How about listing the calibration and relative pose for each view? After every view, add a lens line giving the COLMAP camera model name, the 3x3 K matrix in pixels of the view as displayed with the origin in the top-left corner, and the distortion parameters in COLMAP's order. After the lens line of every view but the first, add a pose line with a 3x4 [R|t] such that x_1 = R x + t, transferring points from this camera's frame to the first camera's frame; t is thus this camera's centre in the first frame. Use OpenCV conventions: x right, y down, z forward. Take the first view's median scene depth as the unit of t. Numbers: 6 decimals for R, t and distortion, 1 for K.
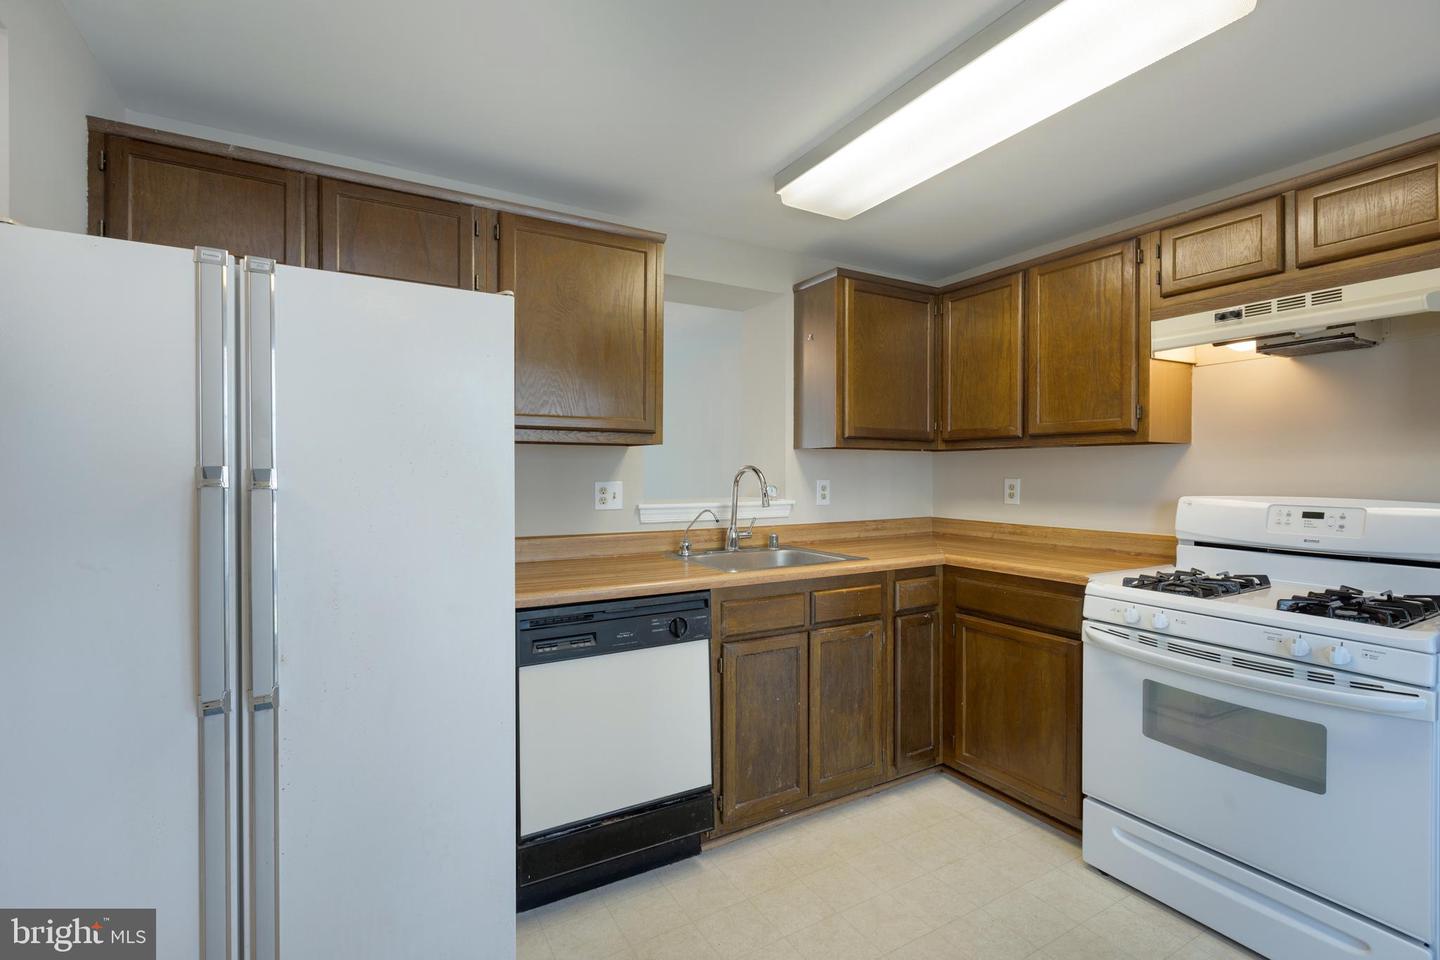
lens RADIAL K [[635.8, 0, 724.9], [0, 635.8, 474.8], [0, 0, 1]] dist [0.001177, -0.000521]
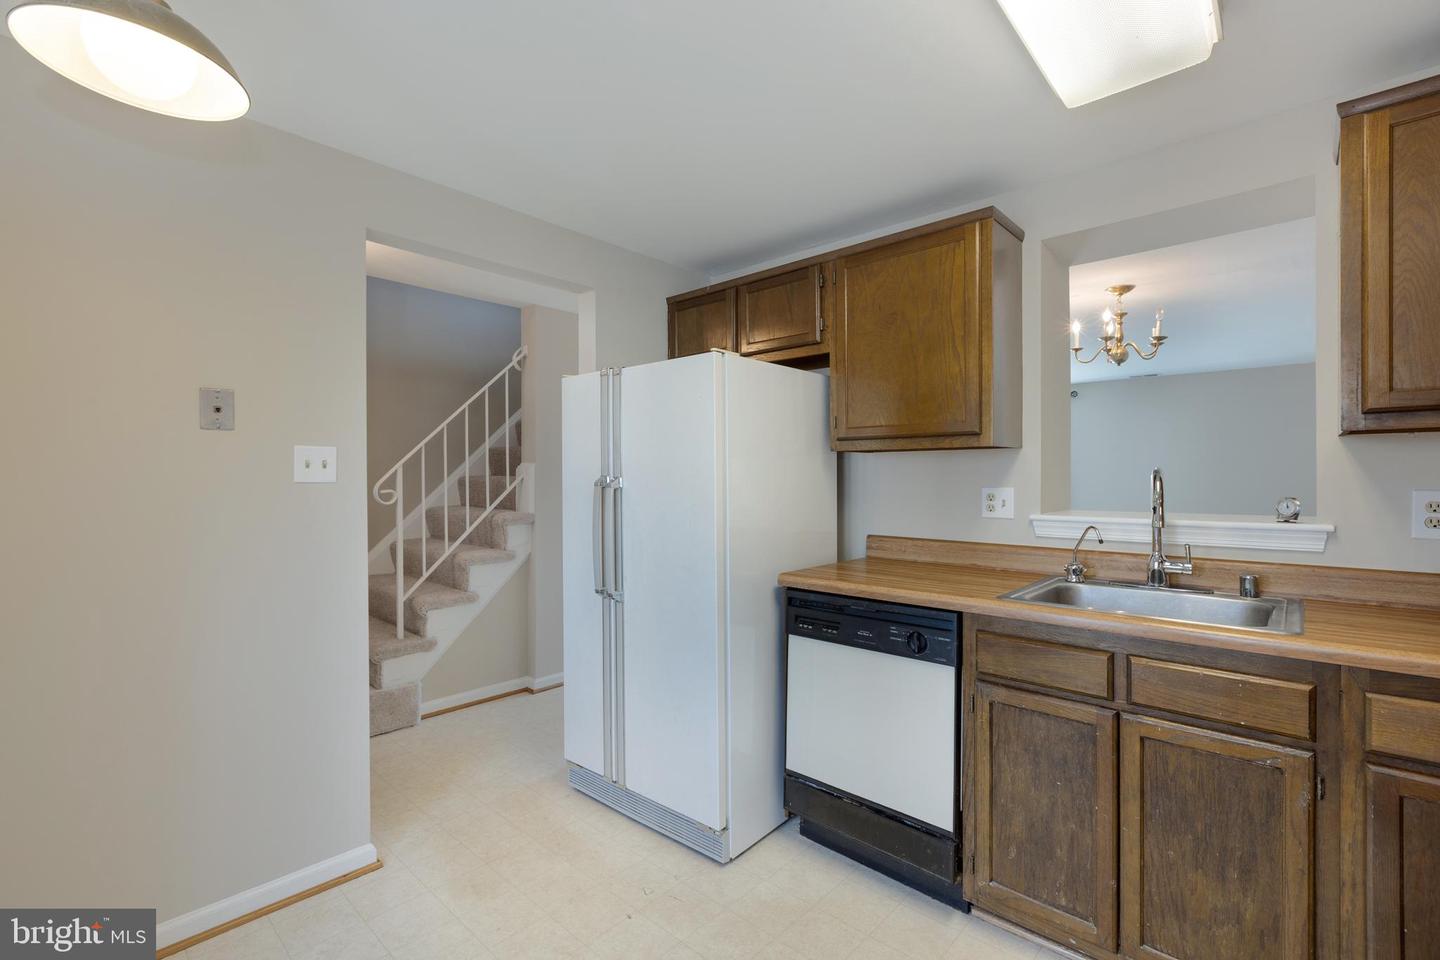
lens RADIAL K [[635.8, 0, 715.9], [0, 635.8, 478.0], [0, 0, 1]] dist [0.001177, -0.000521]
pose [[0.295083, -0.001975, -0.955470, 0.653436], [0.001960, 0.999997, -0.001461, -0.002906], [0.955470, -0.001441, 0.295086, 0.386786]]
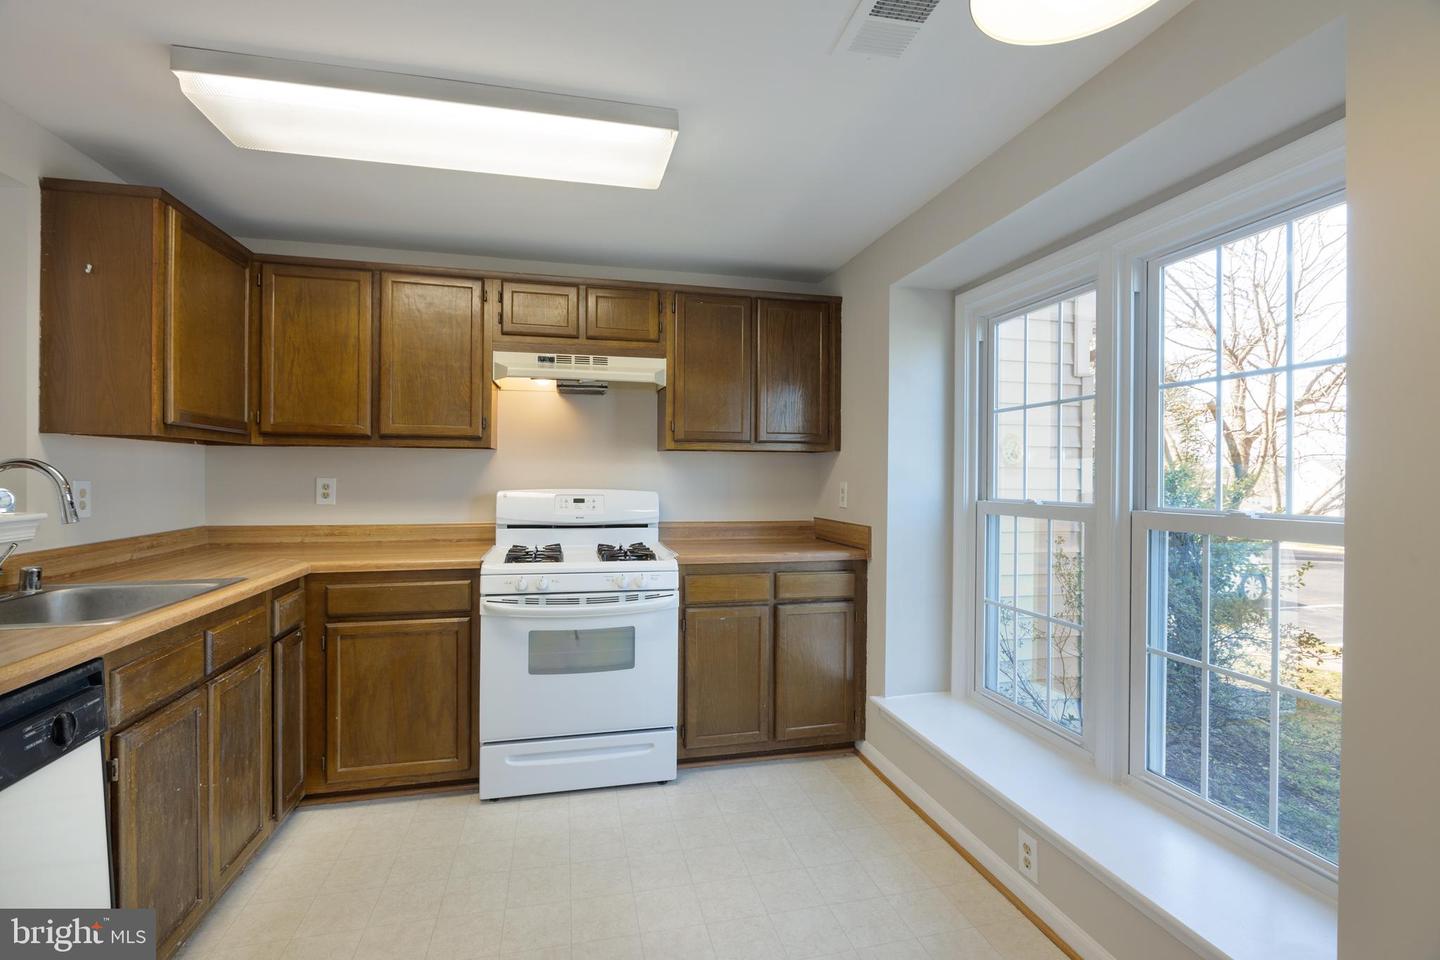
lens RADIAL K [[643.4, 0, 723.2], [0, 643.4, 480.2], [0, 0, 1]] dist [-0.008018, -0.001603]
pose [[0.286994, -0.008841, 0.957892, -0.410979], [-0.001058, 0.999954, 0.009547, -0.000158], [-0.957932, -0.003753, 0.286971, 0.209805]]
